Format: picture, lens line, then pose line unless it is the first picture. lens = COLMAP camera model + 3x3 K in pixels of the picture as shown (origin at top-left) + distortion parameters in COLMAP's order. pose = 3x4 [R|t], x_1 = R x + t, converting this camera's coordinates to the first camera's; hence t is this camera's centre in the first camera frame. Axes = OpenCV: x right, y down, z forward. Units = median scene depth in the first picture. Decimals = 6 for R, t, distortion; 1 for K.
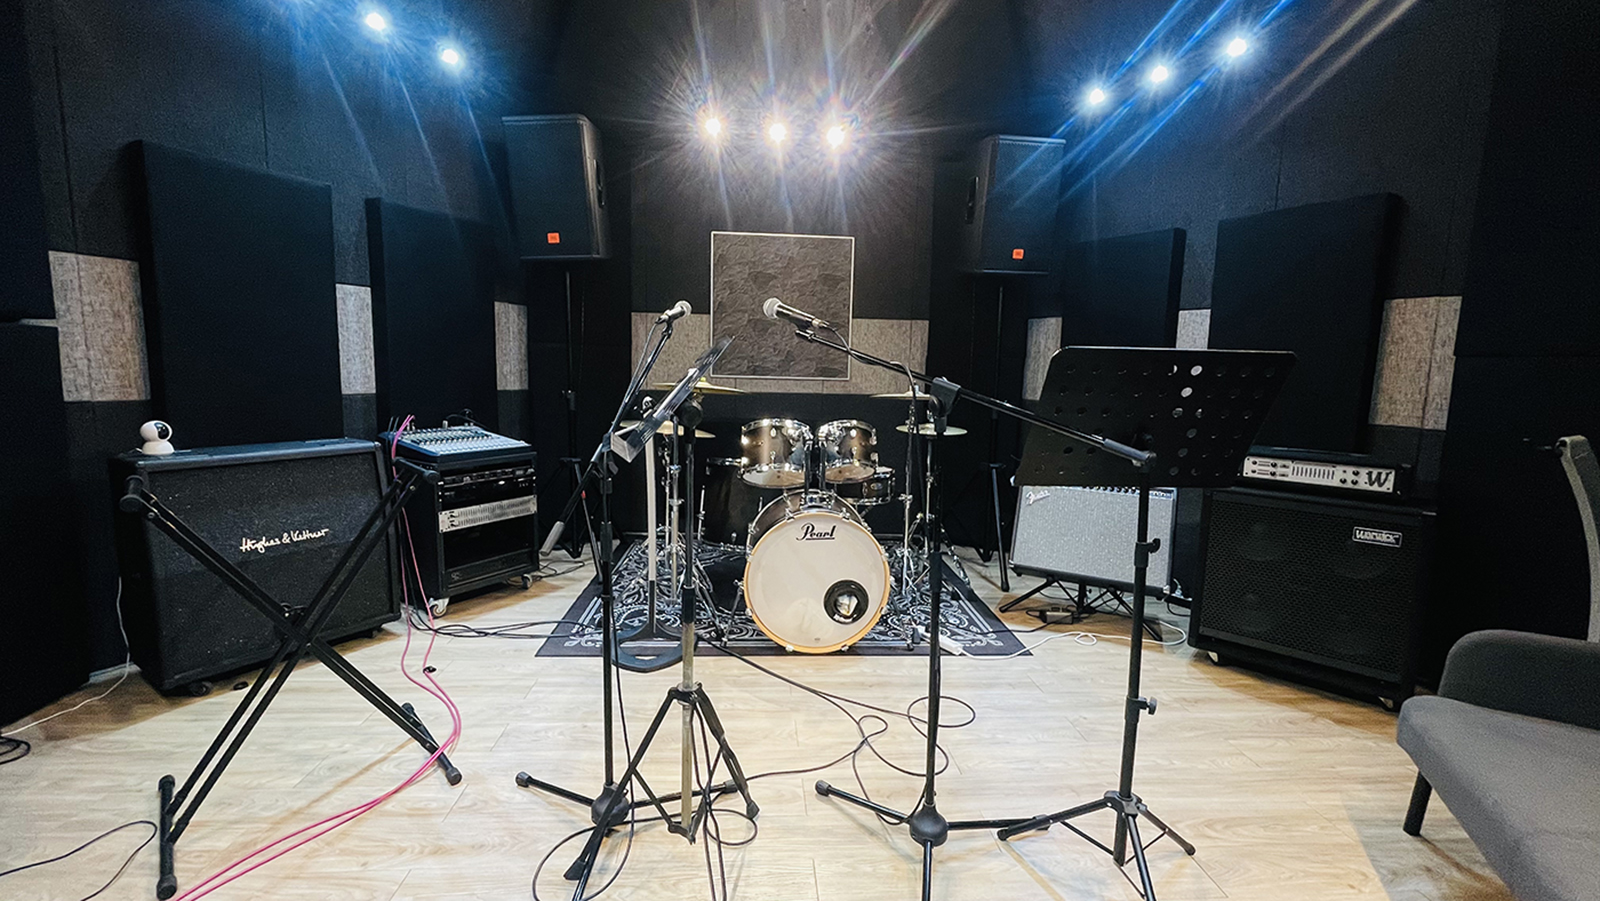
lens RADIAL K [[638.0, 0, 796.4], [0, 638.0, 443.5], [0, 0, 1]] dist [-0.002641, -0.000513]
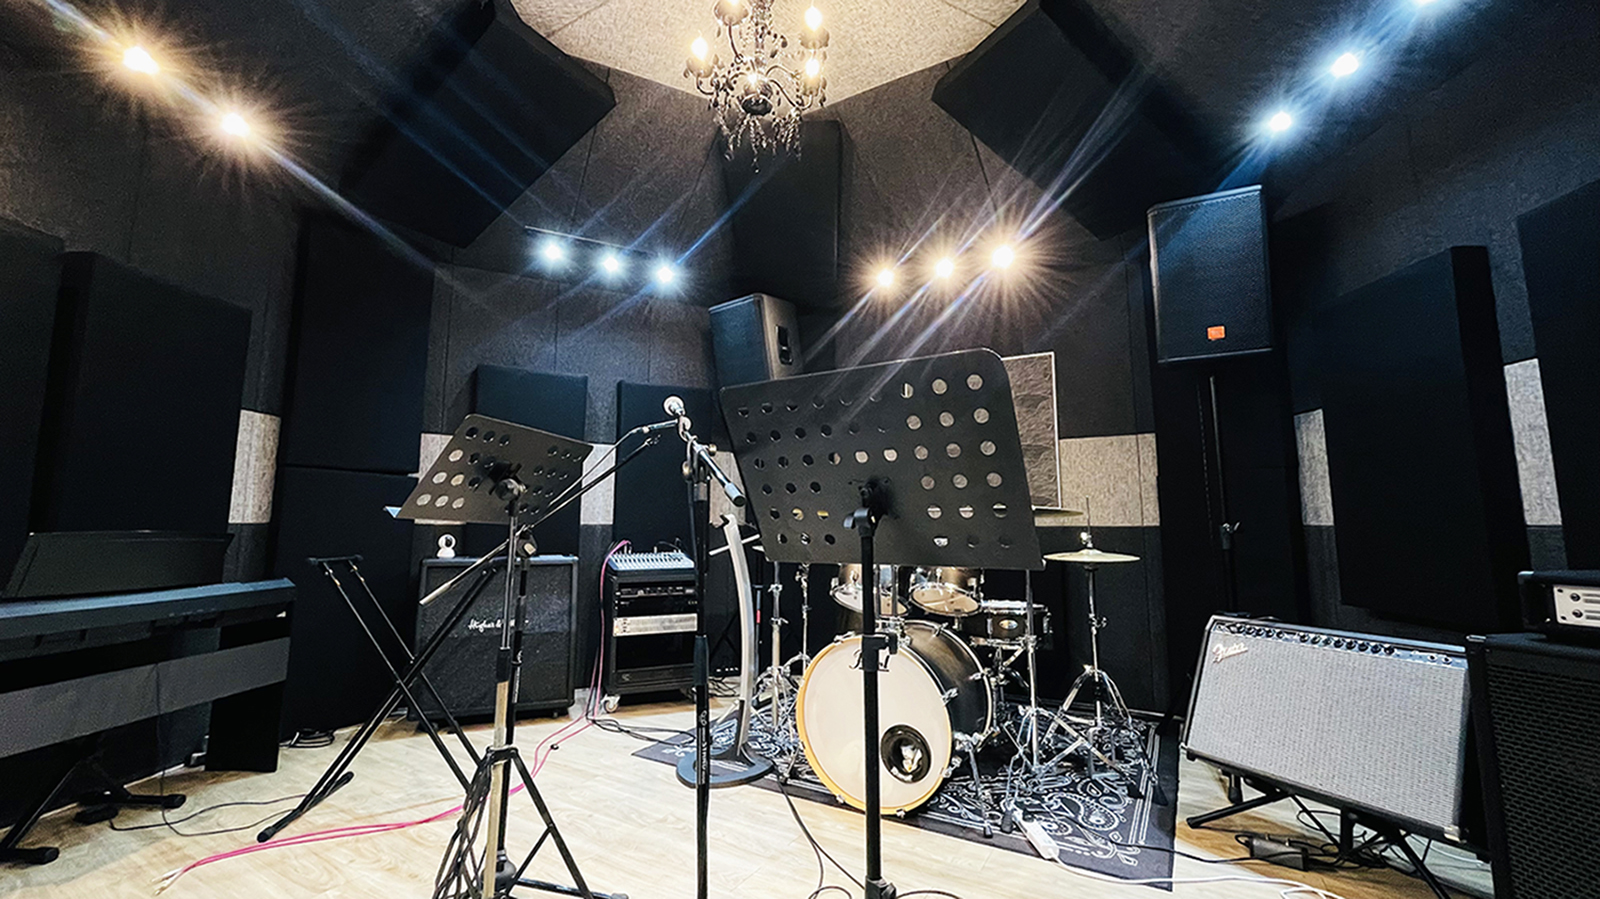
lens RADIAL K [[638.0, 0, 796.4], [0, 638.0, 442.5], [0, 0, 1]] dist [-0.002641, -0.000513]
pose [[0.828245, -0.093966, -0.552431, 0.437672], [-0.049246, 0.969820, -0.238795, 0.057977], [0.558198, 0.224986, 0.798622, 0.155311]]
